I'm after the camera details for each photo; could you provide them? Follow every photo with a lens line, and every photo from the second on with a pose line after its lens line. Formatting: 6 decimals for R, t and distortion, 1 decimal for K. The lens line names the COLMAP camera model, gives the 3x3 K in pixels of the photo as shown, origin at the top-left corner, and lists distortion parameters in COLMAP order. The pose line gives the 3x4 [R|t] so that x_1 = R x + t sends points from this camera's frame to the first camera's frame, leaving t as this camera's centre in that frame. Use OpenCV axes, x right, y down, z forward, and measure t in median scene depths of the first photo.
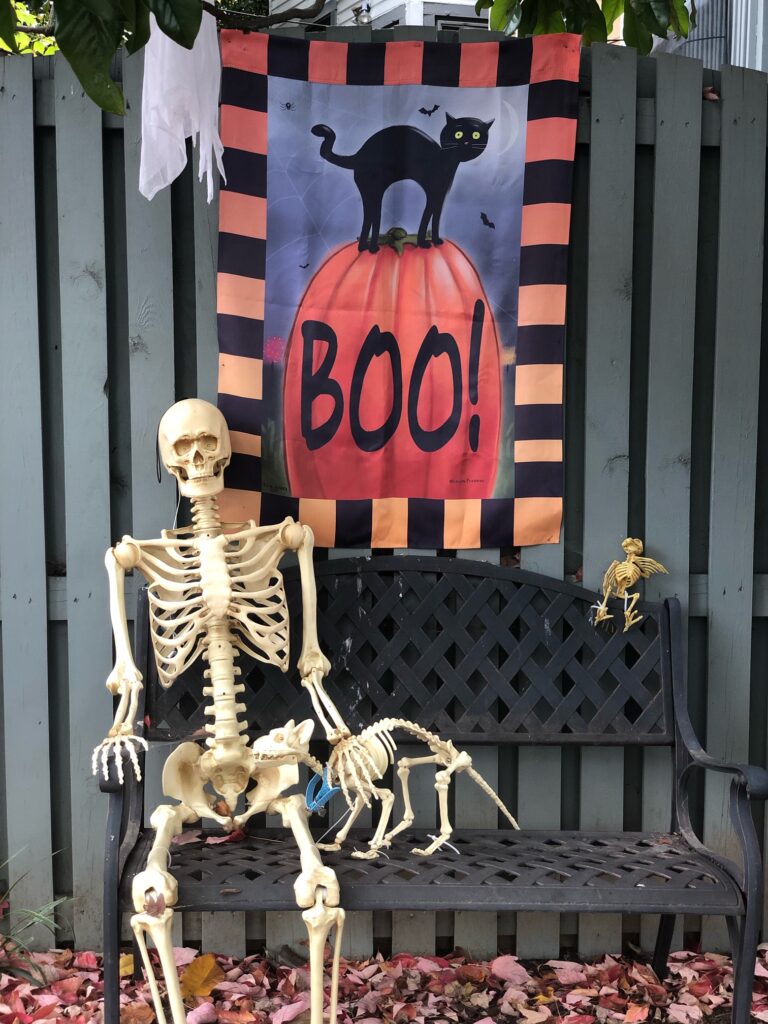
lens RADIAL K [[1538.6, 0, 388.2], [0, 1538.6, 504.3], [0, 0, 1]] dist [0.054584, 0.000000]
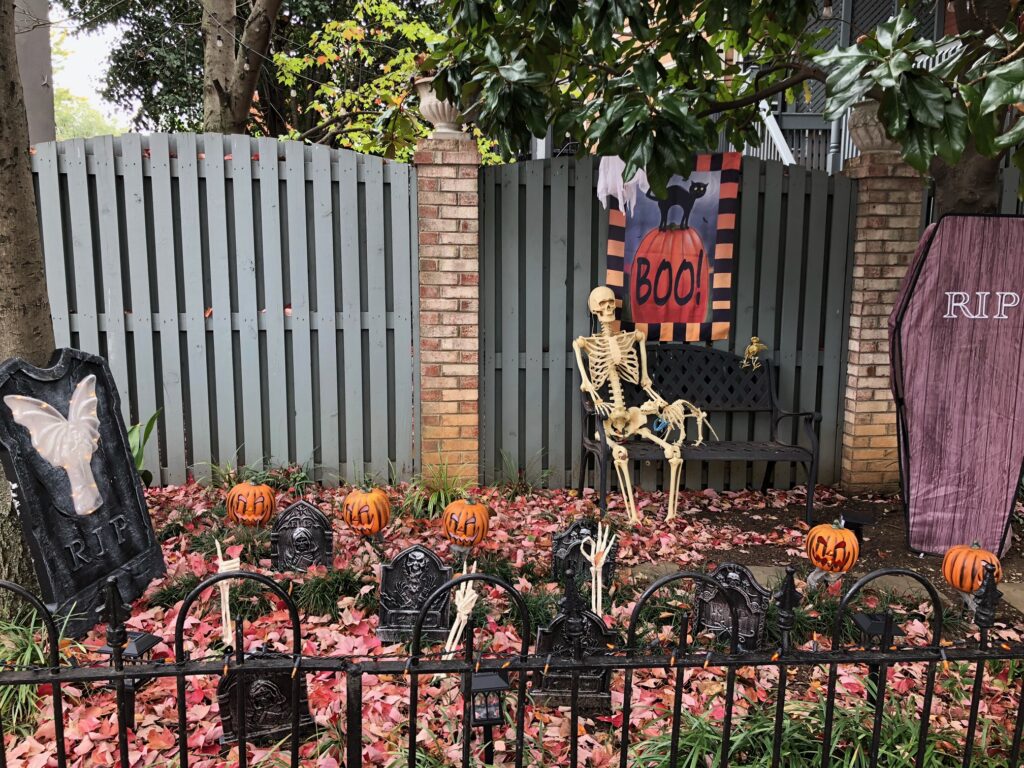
lens RADIAL K [[854.0, 0, 507.6], [0, 854.0, 373.6], [0, 0, 1]] dist [0.047403, -0.019113]
pose [[0.998387, -0.006227, 0.056425, -0.371395], [0.004189, 0.999337, 0.036168, 0.030621], [-0.056612, -0.035874, 0.997752, -0.501720]]
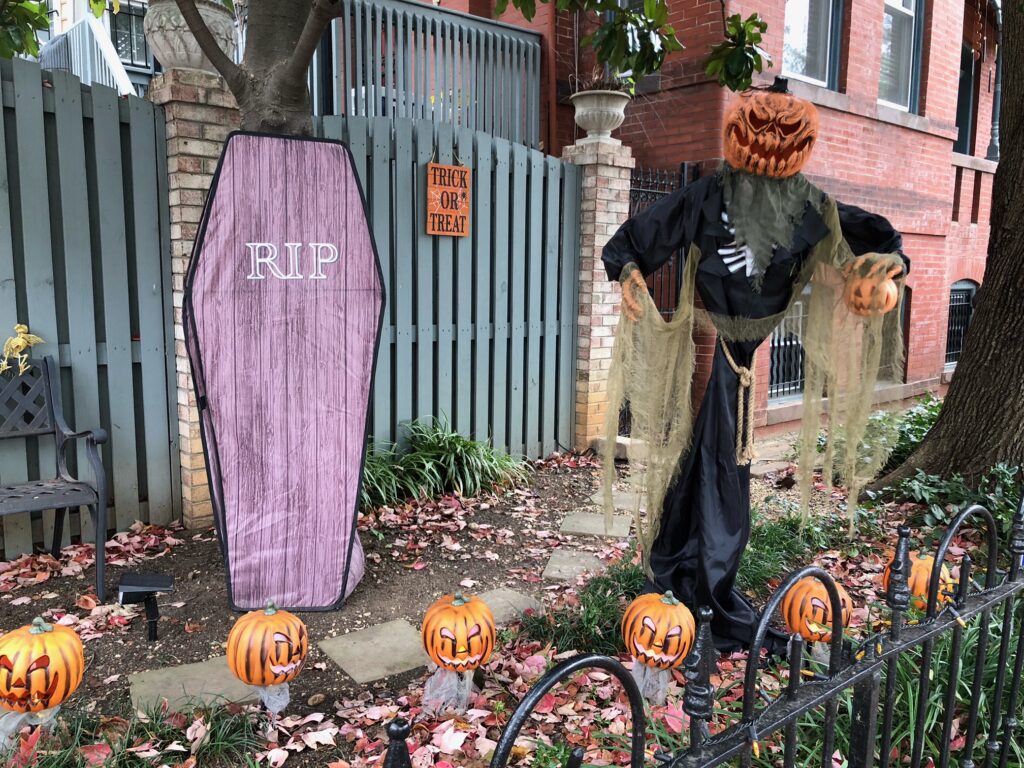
lens RADIAL K [[854.0, 0, 513.2], [0, 854.0, 377.2], [0, 0, 1]] dist [0.047403, -0.019113]
pose [[0.792761, -0.075729, 0.604809, -0.002631], [0.061100, 0.997127, 0.044765, 0.074971], [-0.606462, 0.001466, 0.795111, -0.164482]]
